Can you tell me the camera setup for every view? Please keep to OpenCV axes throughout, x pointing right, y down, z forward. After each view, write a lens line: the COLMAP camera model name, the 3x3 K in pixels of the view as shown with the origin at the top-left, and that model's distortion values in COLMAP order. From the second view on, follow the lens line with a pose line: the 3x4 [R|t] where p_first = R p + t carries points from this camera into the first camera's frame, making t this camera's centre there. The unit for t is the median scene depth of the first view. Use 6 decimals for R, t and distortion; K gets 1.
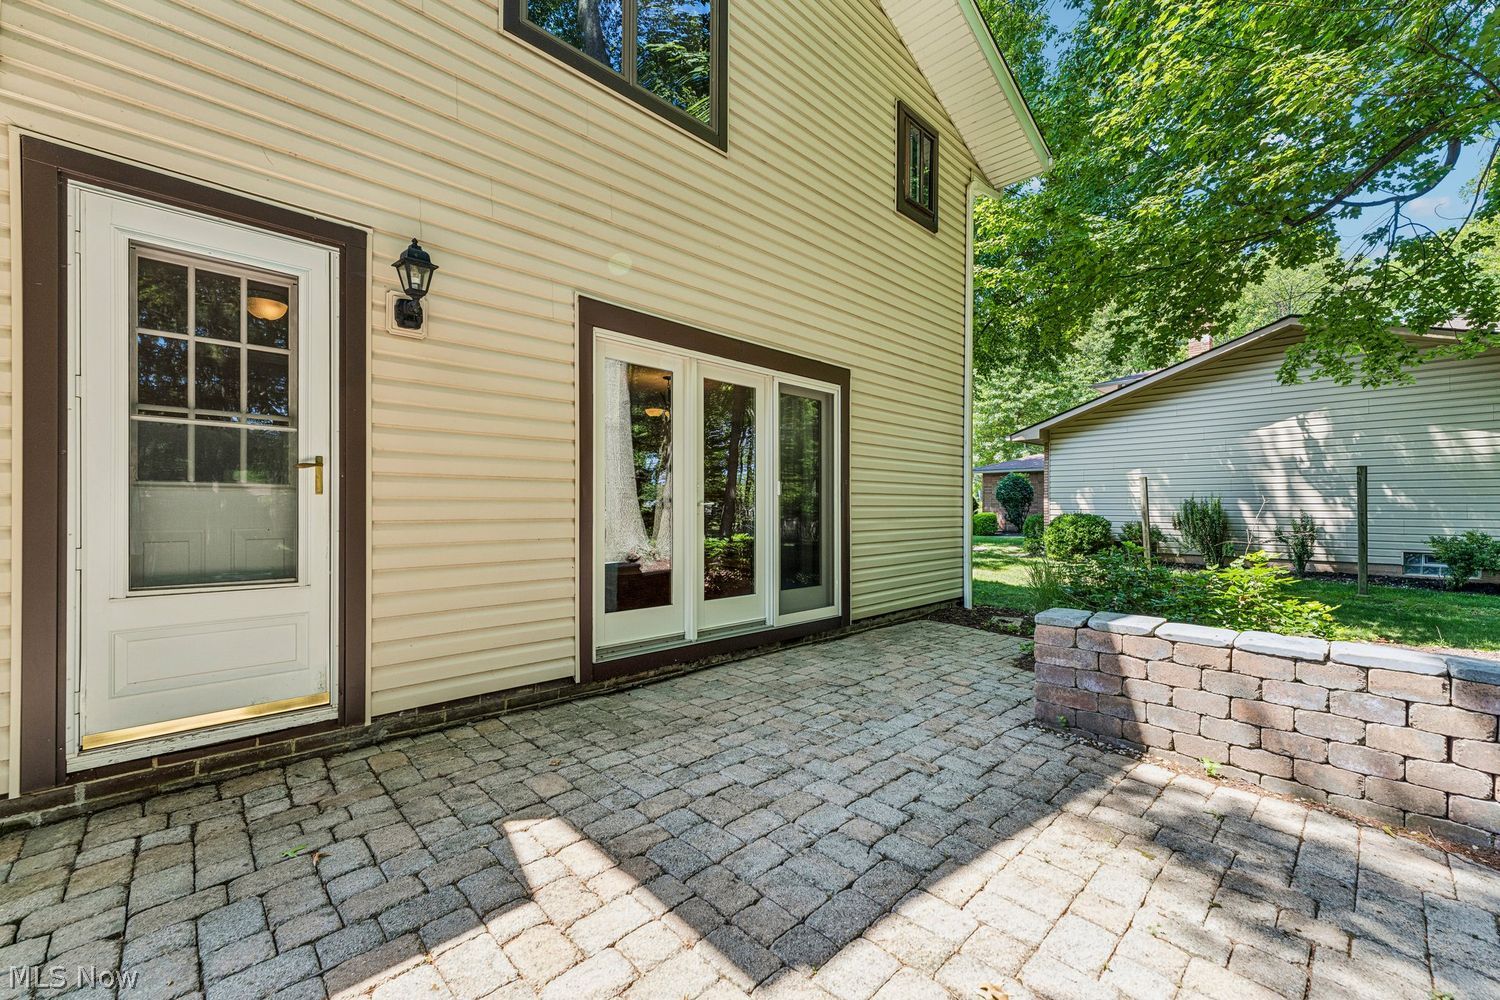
lens RADIAL K [[595.6, 0, 751.7], [0, 595.6, 506.3], [0, 0, 1]] dist [-0.000210, -0.000209]
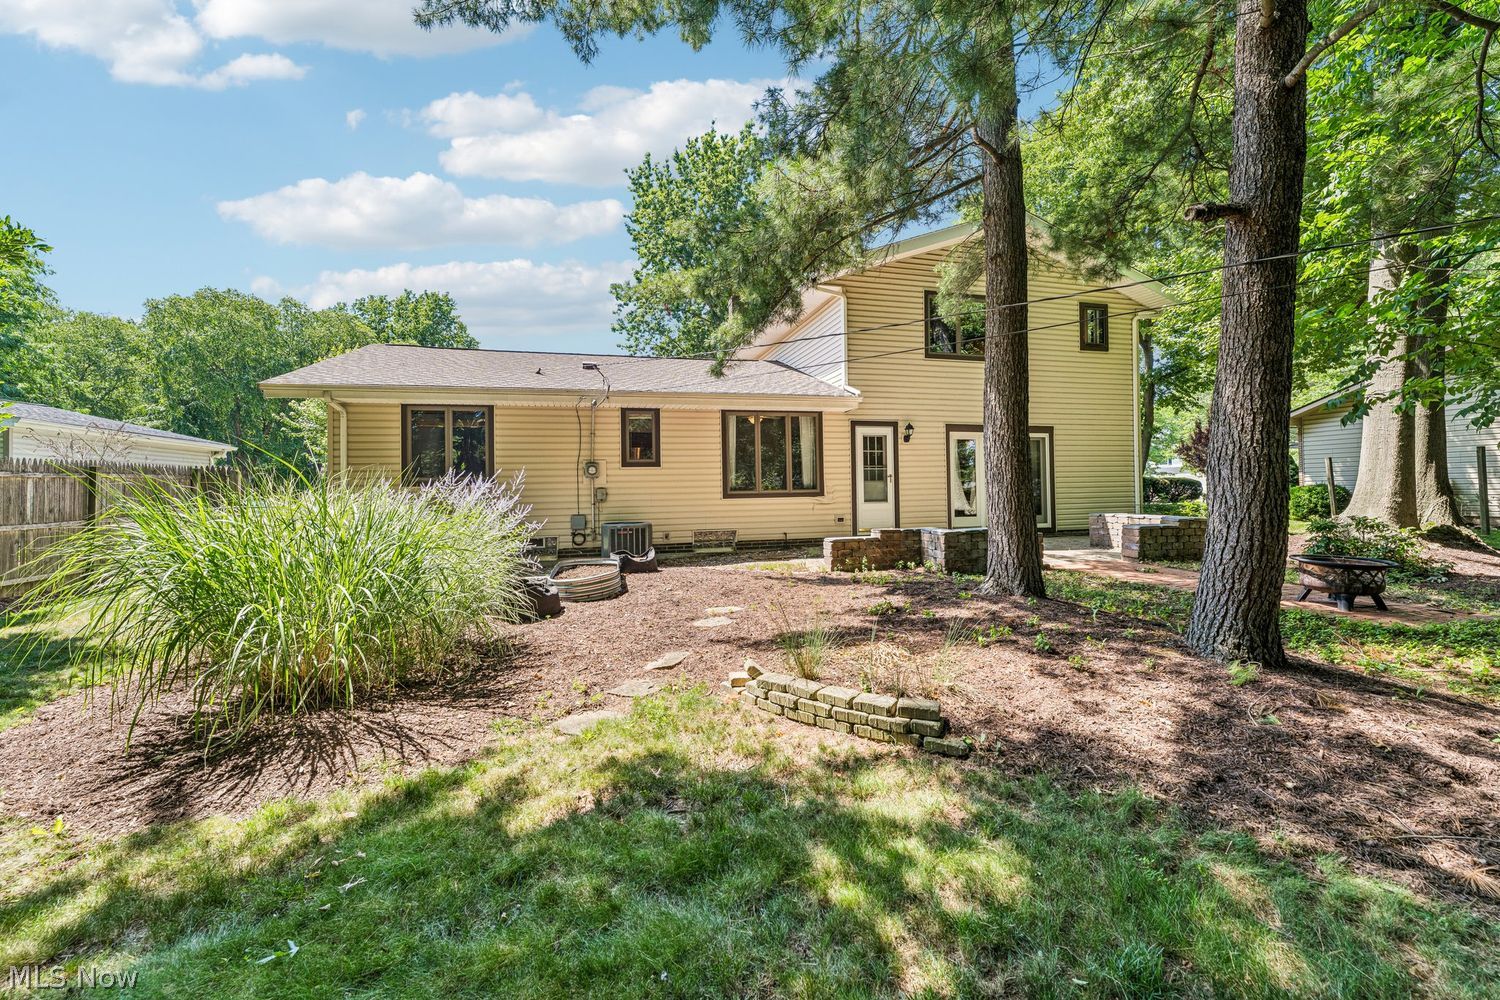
lens RADIAL K [[595.6, 0, 755.6], [0, 595.6, 495.7], [0, 0, 1]] dist [-0.000210, -0.000209]
pose [[0.870871, -0.012780, -0.491346, 0.605510], [0.018709, 0.999799, 0.007156, 0.027374], [0.491156, -0.015425, 0.870935, -3.493837]]
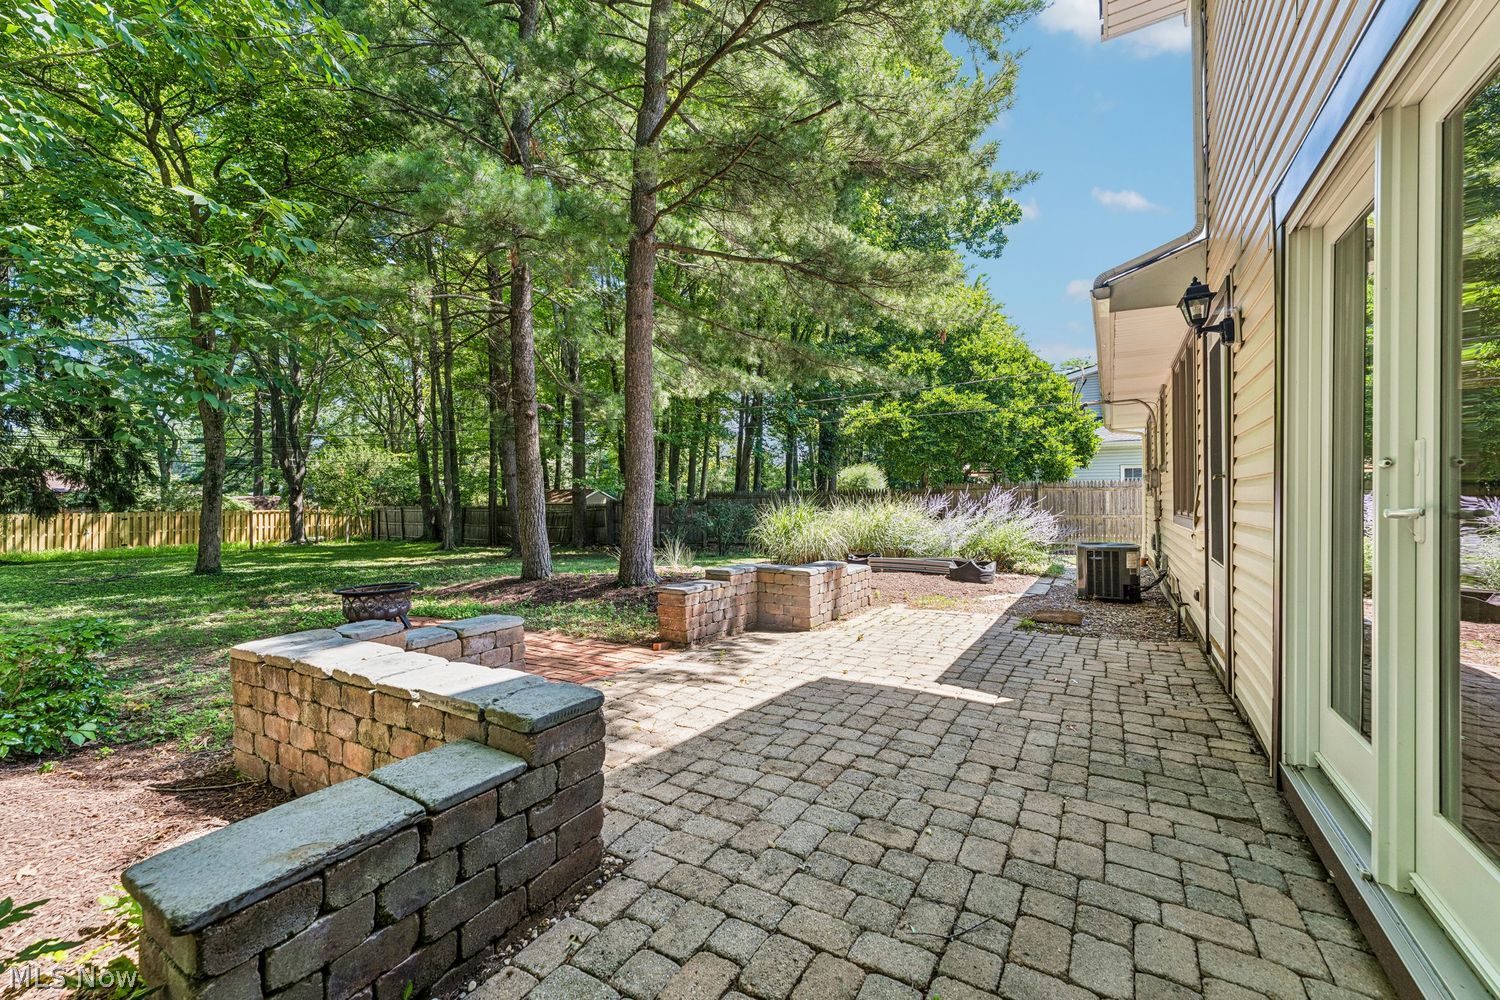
lens RADIAL K [[595.6, 0, 749.6], [0, 595.6, 503.0], [0, 0, 1]] dist [-0.000210, -0.000209]
pose [[-0.965805, 0.004901, -0.259223, 0.524033], [0.003678, 0.999980, 0.005205, -0.018014], [0.259244, 0.004074, -0.965803, 1.753023]]
